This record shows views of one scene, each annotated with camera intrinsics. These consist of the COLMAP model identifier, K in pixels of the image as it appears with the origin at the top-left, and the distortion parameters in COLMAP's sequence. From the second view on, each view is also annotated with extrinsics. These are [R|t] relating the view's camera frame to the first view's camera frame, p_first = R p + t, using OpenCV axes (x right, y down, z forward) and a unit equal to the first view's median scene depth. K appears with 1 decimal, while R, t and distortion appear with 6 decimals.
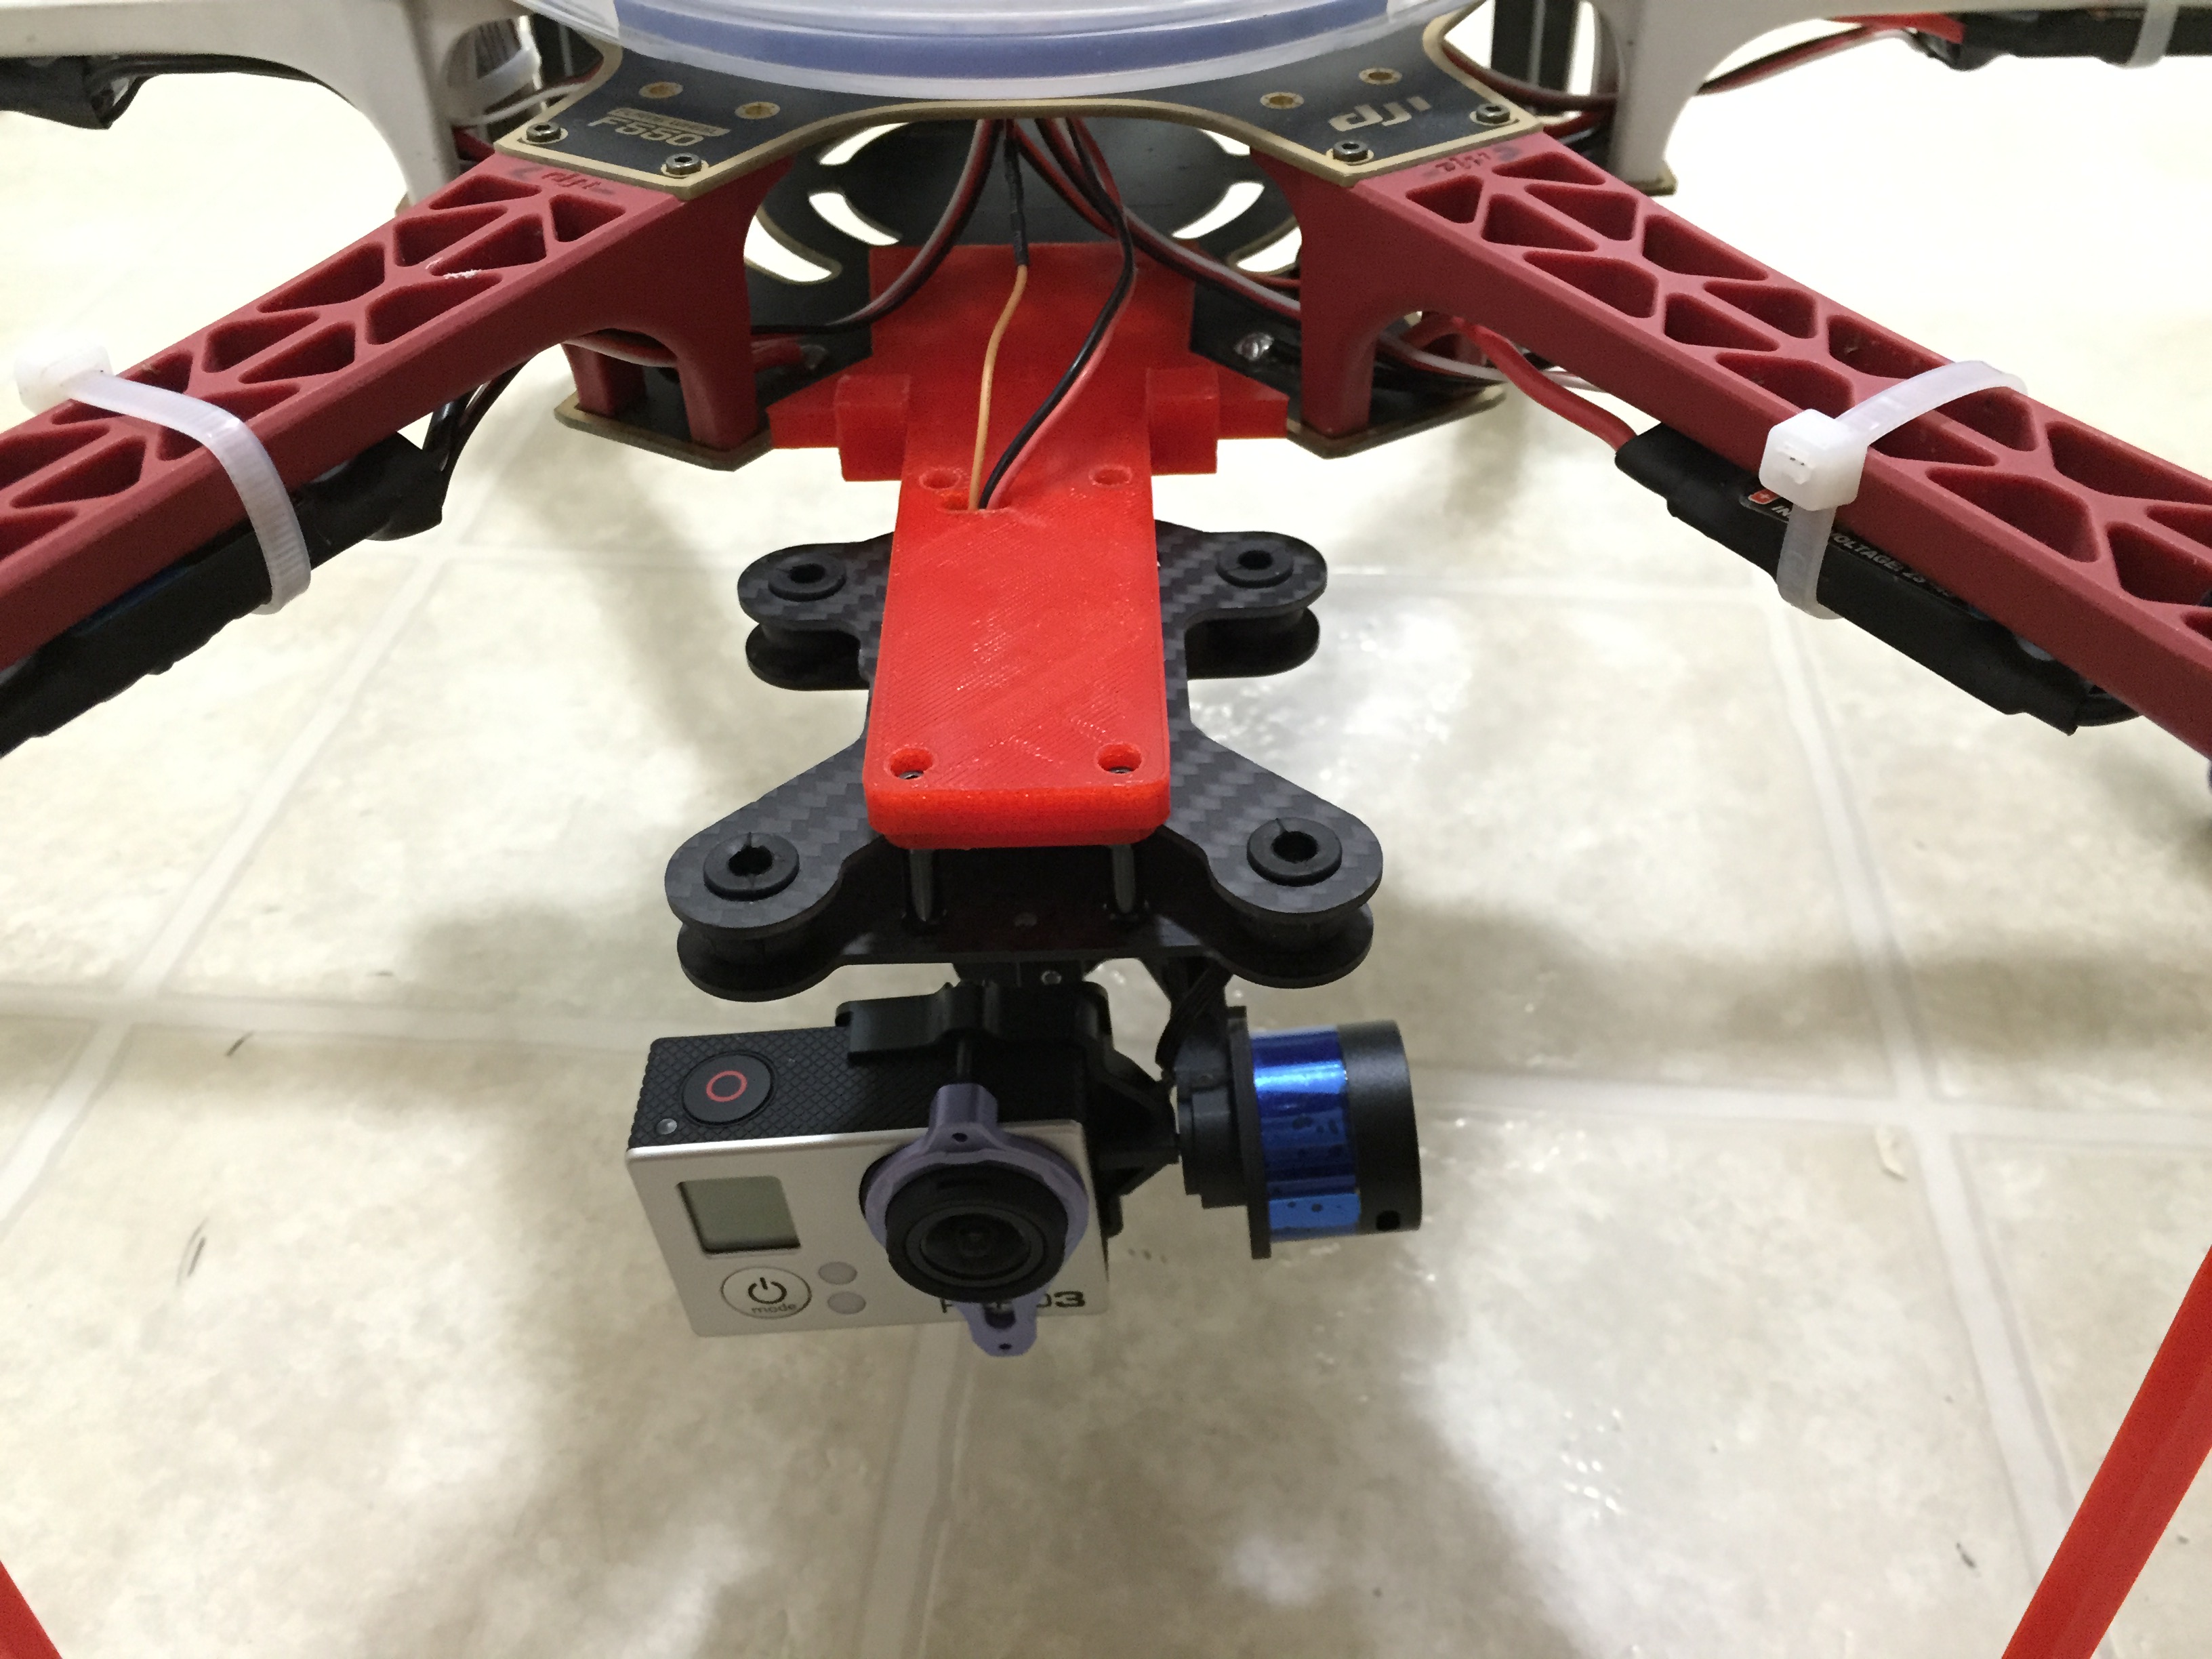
lens RADIAL K [[1967.7, 0, 1069.8], [0, 1967.7, 829.3], [0, 0, 1]] dist [0.084710, -0.161272]
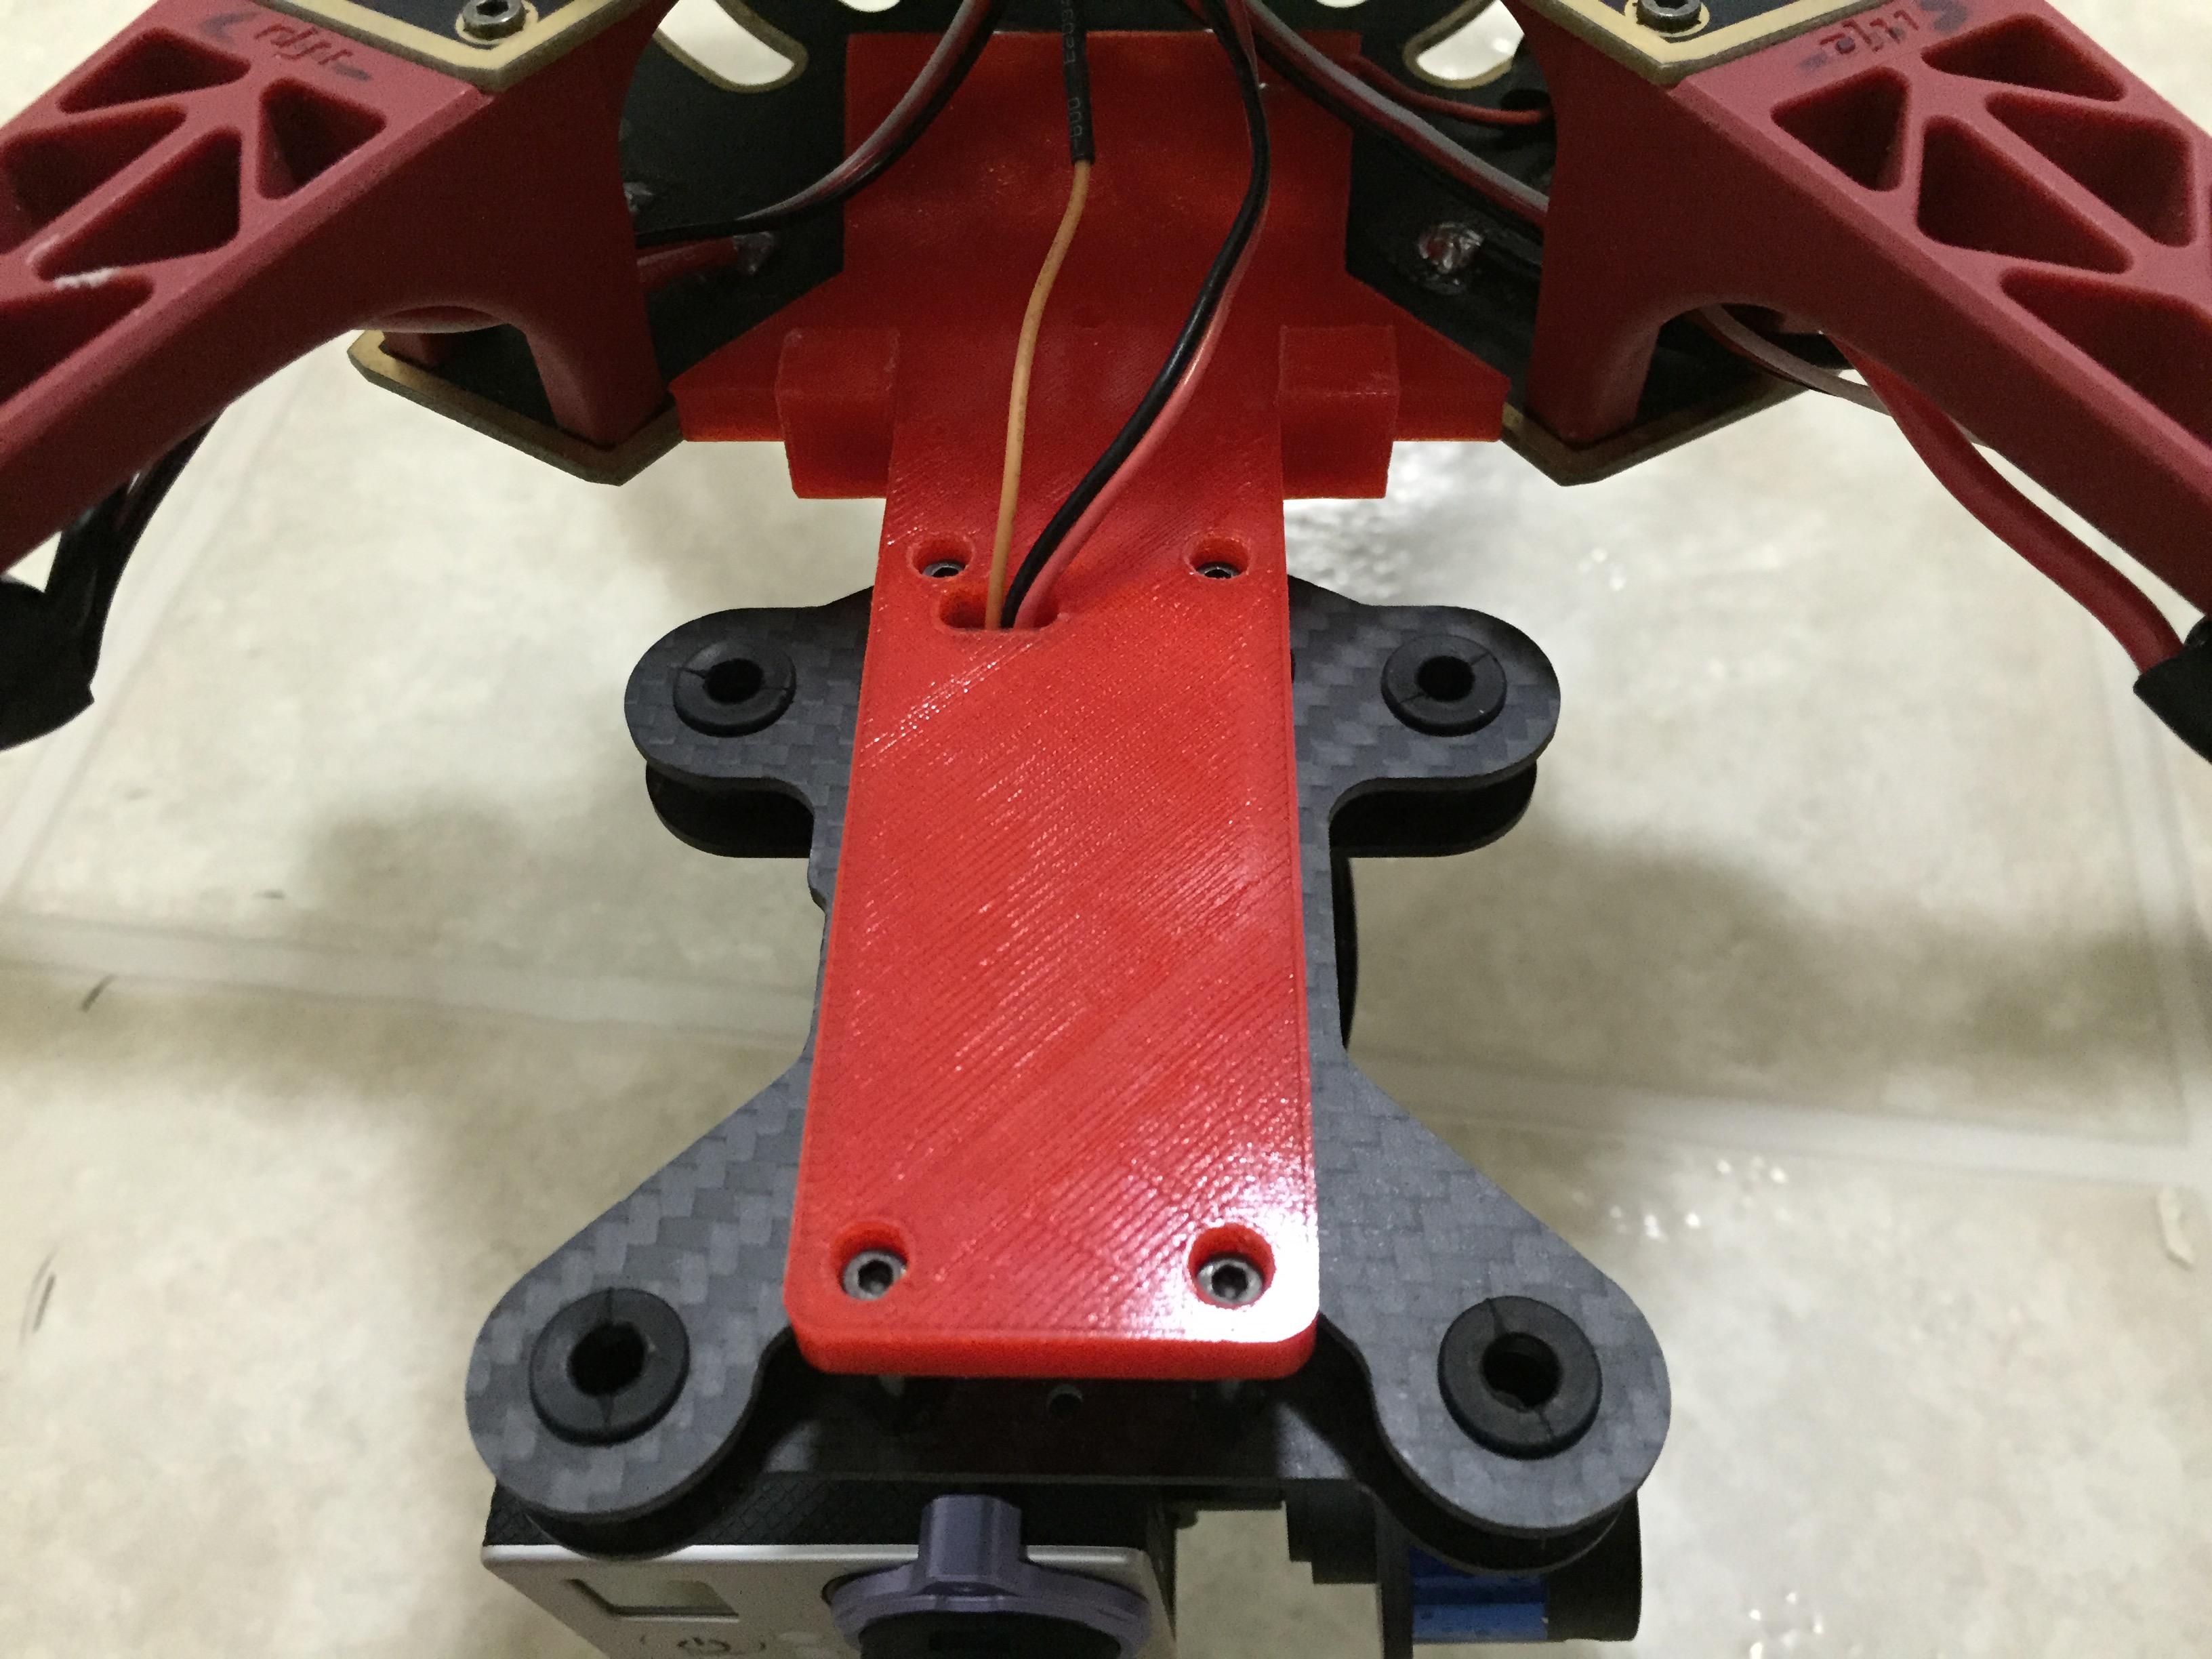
lens RADIAL K [[1967.7, 0, 1069.8], [0, 1967.7, 829.3], [0, 0, 1]] dist [0.084710, -0.161272]
pose [[0.999405, 0.023492, -0.025268, -0.006513], [-0.016790, 0.970963, 0.238640, -0.192033], [0.030140, -0.238074, 0.970779, 0.304430]]
